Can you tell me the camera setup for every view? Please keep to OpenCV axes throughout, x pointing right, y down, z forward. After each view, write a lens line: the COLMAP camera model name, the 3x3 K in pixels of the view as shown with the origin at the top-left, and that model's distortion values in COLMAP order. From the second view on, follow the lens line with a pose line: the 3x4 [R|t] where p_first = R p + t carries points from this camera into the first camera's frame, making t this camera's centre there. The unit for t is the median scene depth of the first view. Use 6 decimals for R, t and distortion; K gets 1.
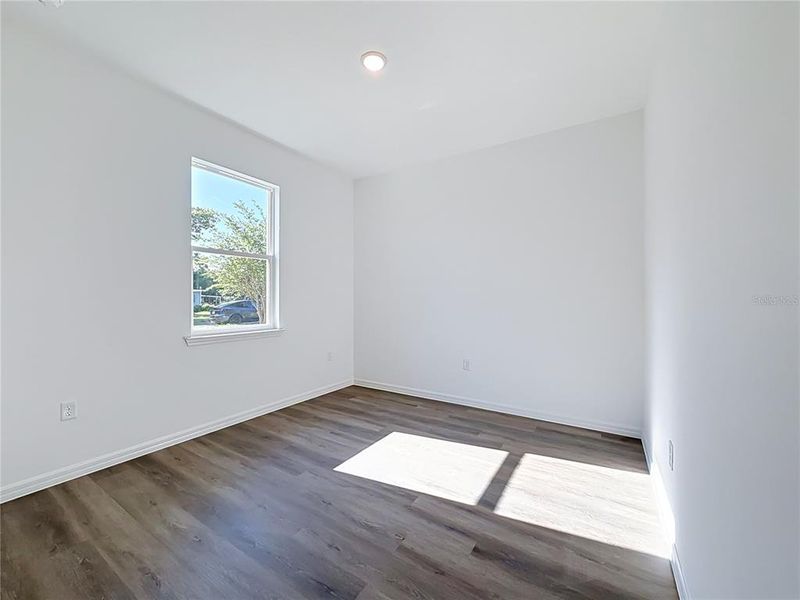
lens RADIAL K [[324.5, 0, 395.1], [0, 324.5, 294.9], [0, 0, 1]] dist [-0.001774, -0.000765]
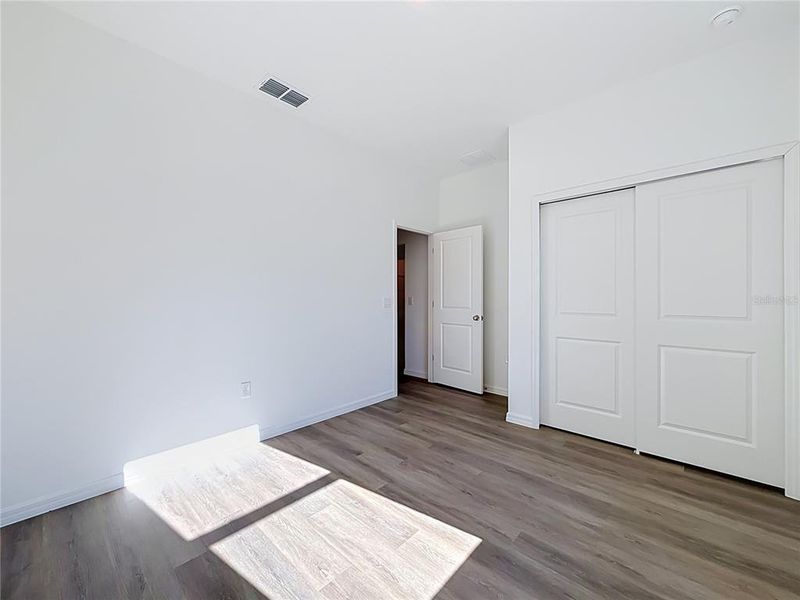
lens RADIAL K [[324.5, 0, 401.8], [0, 324.5, 296.8], [0, 0, 1]] dist [-0.001774, -0.000765]
pose [[-0.989039, 0.000140, 0.147655, -0.115725], [-0.000733, 0.999983, -0.005858, 0.010342], [-0.147653, -0.005902, -0.989022, 1.499557]]
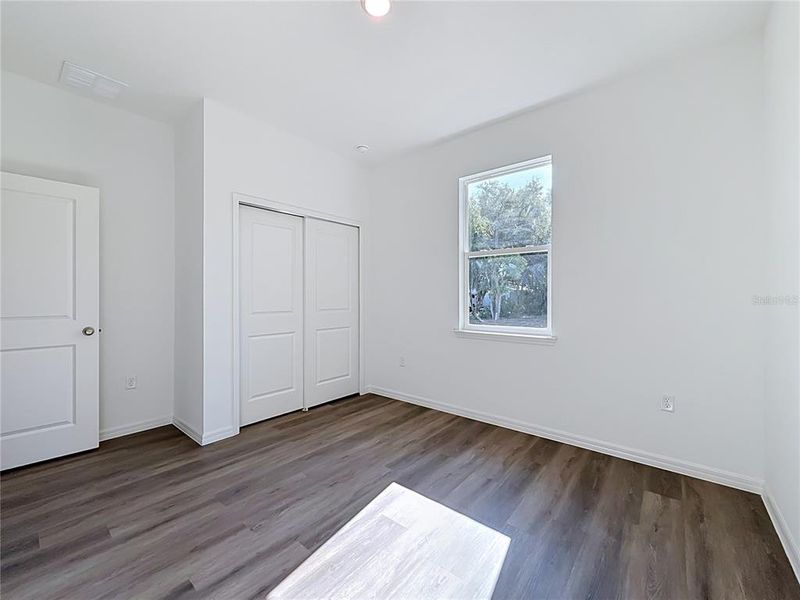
lens RADIAL K [[324.5, 0, 404.0], [0, 324.5, 298.2], [0, 0, 1]] dist [-0.001774, -0.000765]
pose [[-0.098669, 0.005537, -0.995105, 0.619606], [0.007857, 0.999958, 0.004785, 0.004413], [0.995089, -0.007347, -0.098709, 0.978196]]
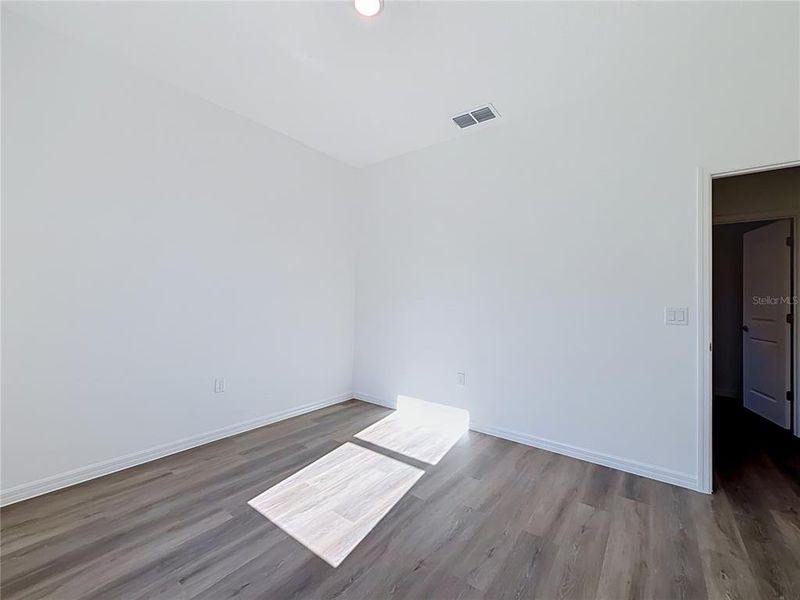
lens RADIAL K [[324.5, 0, 399.6], [0, 324.5, 293.7], [0, 0, 1]] dist [-0.001774, -0.000765]
pose [[0.073033, 0.031072, 0.996845, -0.729718], [-0.023770, 0.999285, -0.029406, 0.010912], [-0.997046, -0.021547, 0.073719, 0.727356]]
